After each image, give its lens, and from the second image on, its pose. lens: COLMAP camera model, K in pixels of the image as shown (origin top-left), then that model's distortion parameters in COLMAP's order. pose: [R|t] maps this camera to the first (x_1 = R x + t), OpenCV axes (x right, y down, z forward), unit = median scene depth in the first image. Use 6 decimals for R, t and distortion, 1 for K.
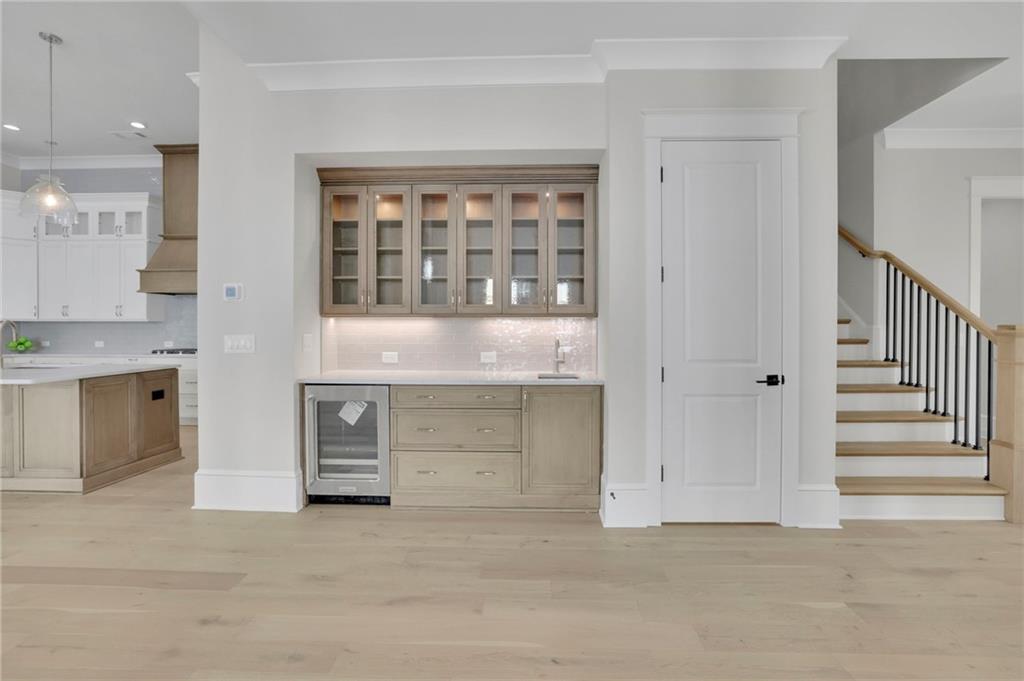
lens RADIAL K [[455.5, 0, 514.4], [0, 455.5, 331.1], [0, 0, 1]] dist [-0.019881, 0.004032]
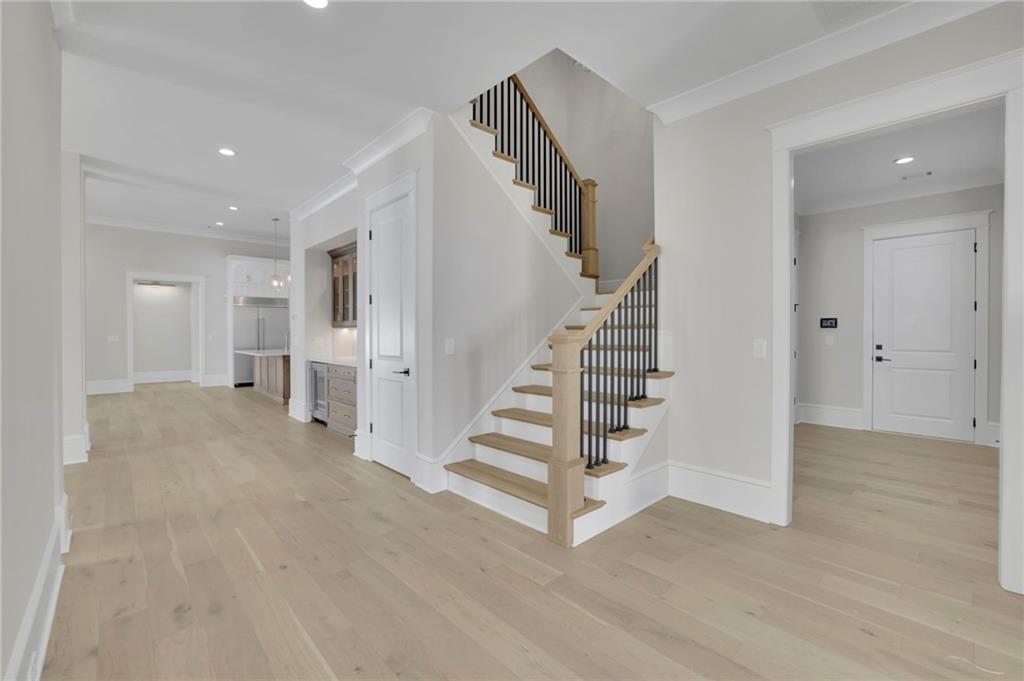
lens RADIAL K [[436.6, 0, 508.5], [0, 436.6, 336.6], [0, 0, 1]] dist [-0.036041, 0.005203]
pose [[0.702178, 0.003913, -0.711991, 1.378569], [-0.003635, 0.999992, 0.001911, -0.001012], [0.711992, 0.001247, 0.702186, 0.239980]]
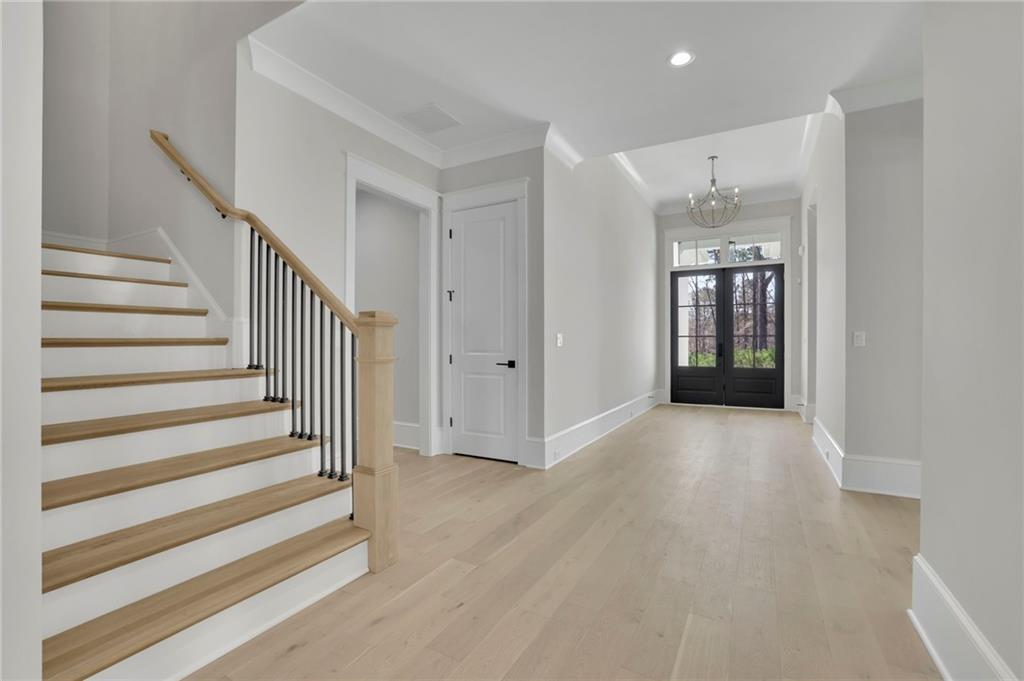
lens RADIAL K [[455.5, 0, 509.3], [0, 455.5, 346.9], [0, 0, 1]] dist [-0.019881, 0.004032]
pose [[0.463407, -0.005435, 0.886129, 0.443676], [0.006153, 0.999977, 0.002916, 0.037926], [-0.886124, 0.004101, 0.463430, 0.361228]]
